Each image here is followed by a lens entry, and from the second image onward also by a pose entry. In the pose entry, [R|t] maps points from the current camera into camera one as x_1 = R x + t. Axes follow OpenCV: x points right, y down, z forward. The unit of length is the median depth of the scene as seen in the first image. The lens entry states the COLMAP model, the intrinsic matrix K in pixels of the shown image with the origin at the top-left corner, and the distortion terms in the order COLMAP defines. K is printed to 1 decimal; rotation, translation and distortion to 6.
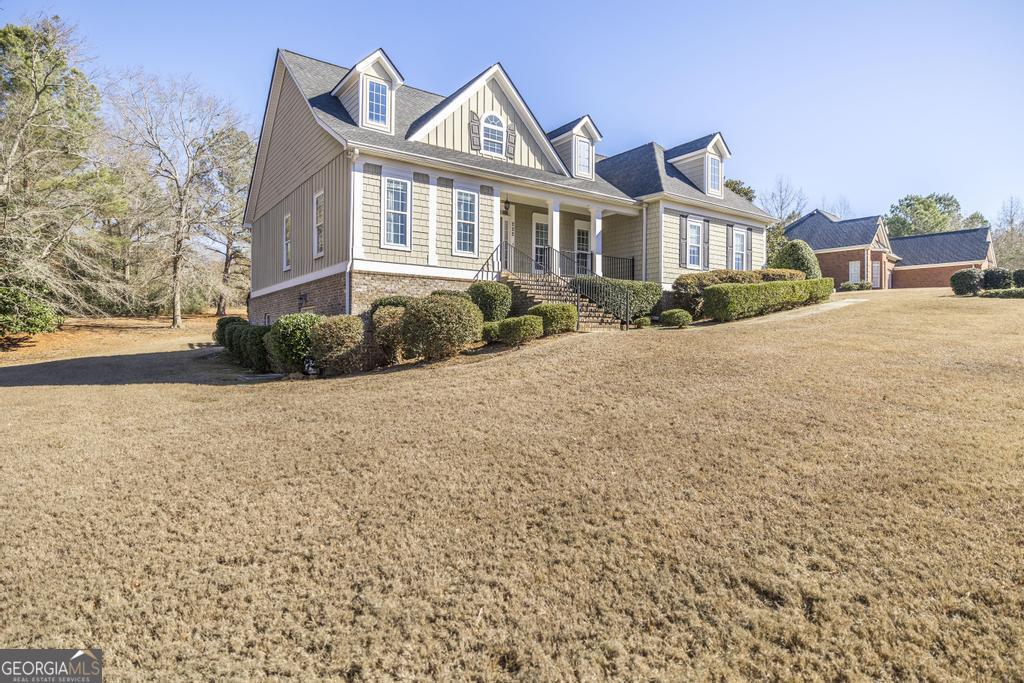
lens RADIAL K [[568.5, 0, 512.5], [0, 568.5, 339.9], [0, 0, 1]] dist [0.002436, 0.000345]
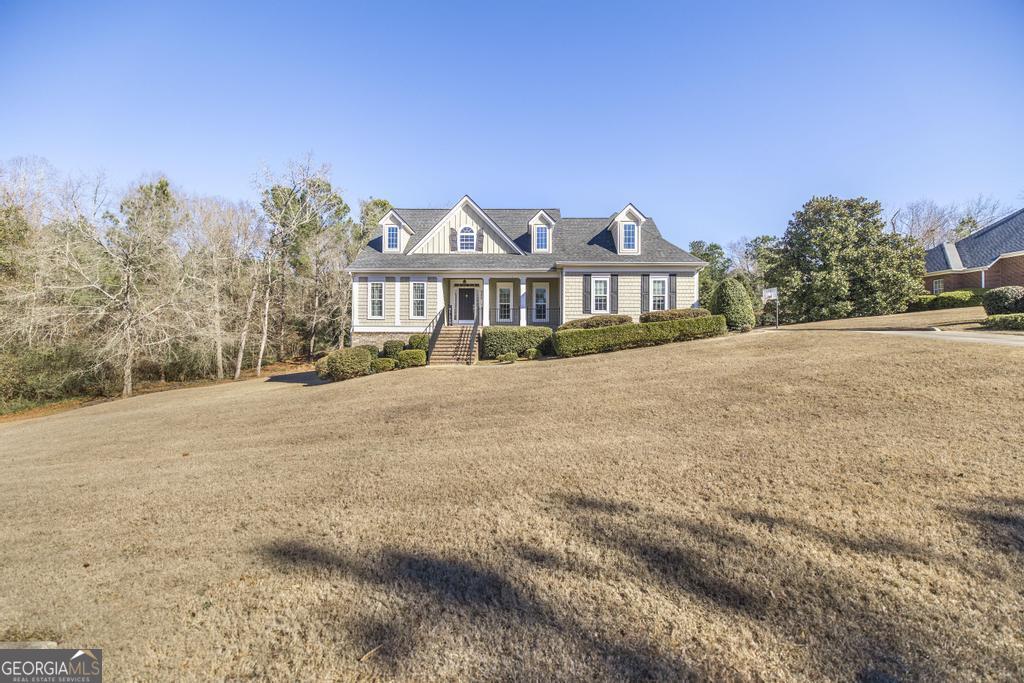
lens RADIAL K [[439.1, 0, 512.0], [0, 439.1, 343.4], [0, 0, 1]] dist [0.009314, 0.000143]
pose [[0.799508, -0.003167, -0.600647, 0.824938], [0.000152, 0.999987, -0.005069, -0.055126], [0.600655, 0.003961, 0.799498, 0.073425]]
